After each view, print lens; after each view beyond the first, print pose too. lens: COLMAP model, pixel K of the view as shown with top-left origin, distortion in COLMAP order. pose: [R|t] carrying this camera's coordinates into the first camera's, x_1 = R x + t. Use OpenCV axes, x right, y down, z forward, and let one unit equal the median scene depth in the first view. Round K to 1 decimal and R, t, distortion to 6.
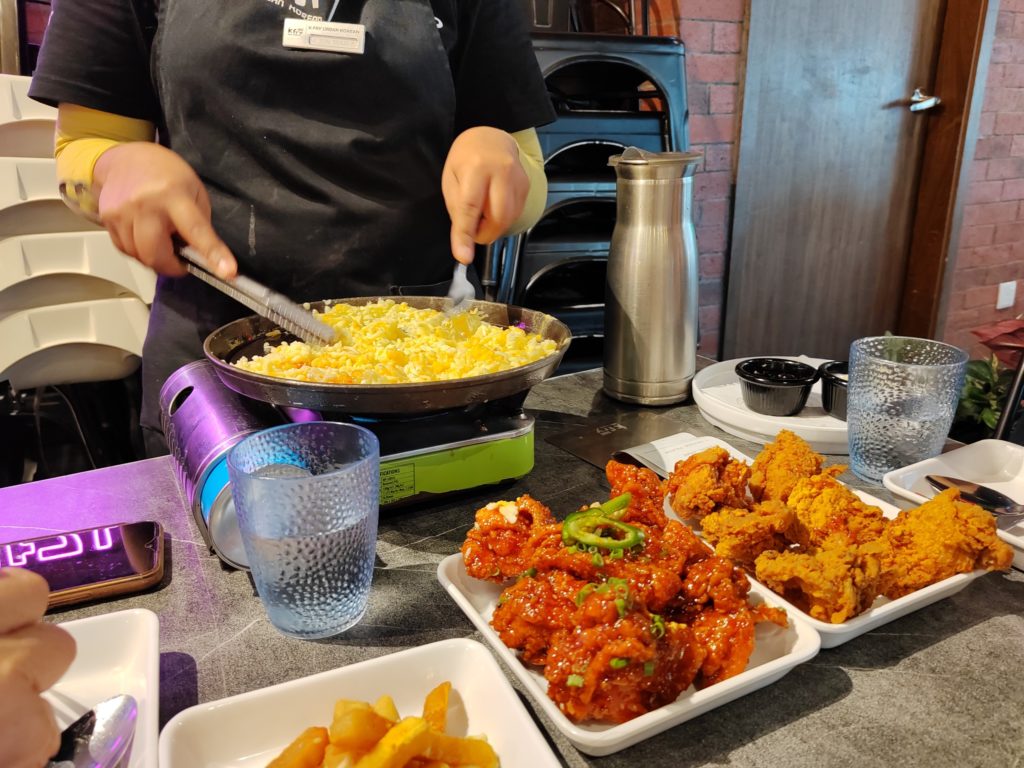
lens RADIAL K [[809.9, 0, 512.0], [0, 809.9, 384.0], [0, 0, 1]] dist [0.002990, -0.000958]
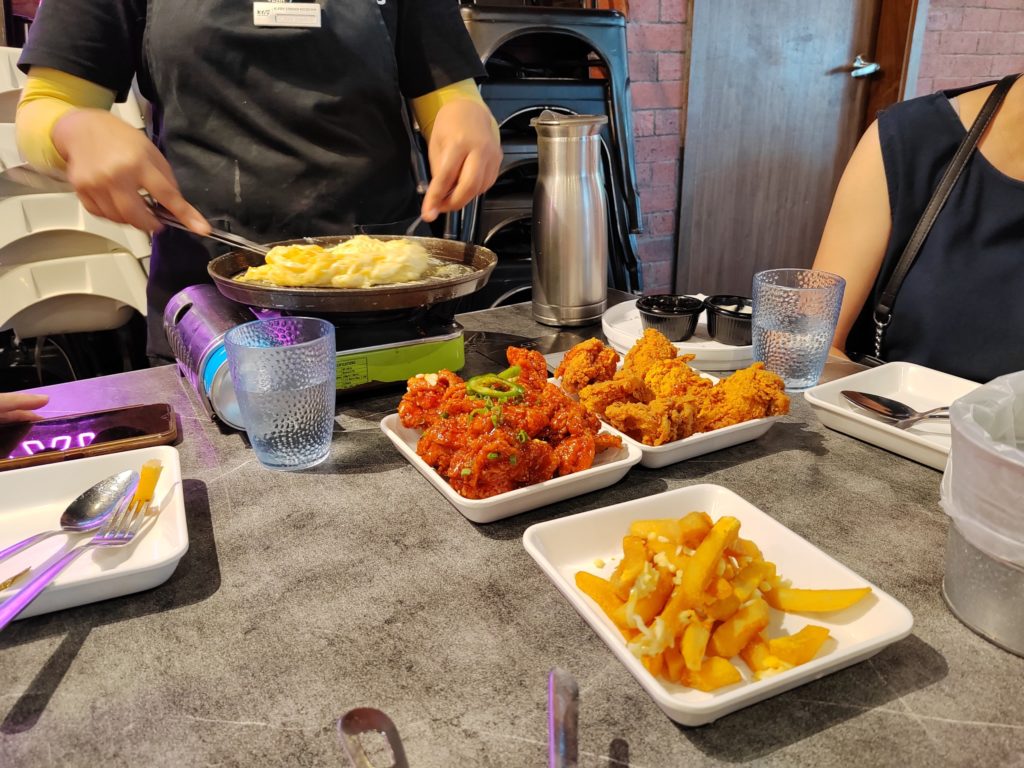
lens RADIAL K [[787.6, 0, 512.0], [0, 787.6, 384.0], [0, 0, 1]] dist [0.005710, -0.001396]
pose [[0.999522, -0.014011, 0.027554, 0.049893], [0.012730, 0.998853, 0.046154, 0.055058], [-0.028169, -0.045781, 0.998554, -0.176783]]
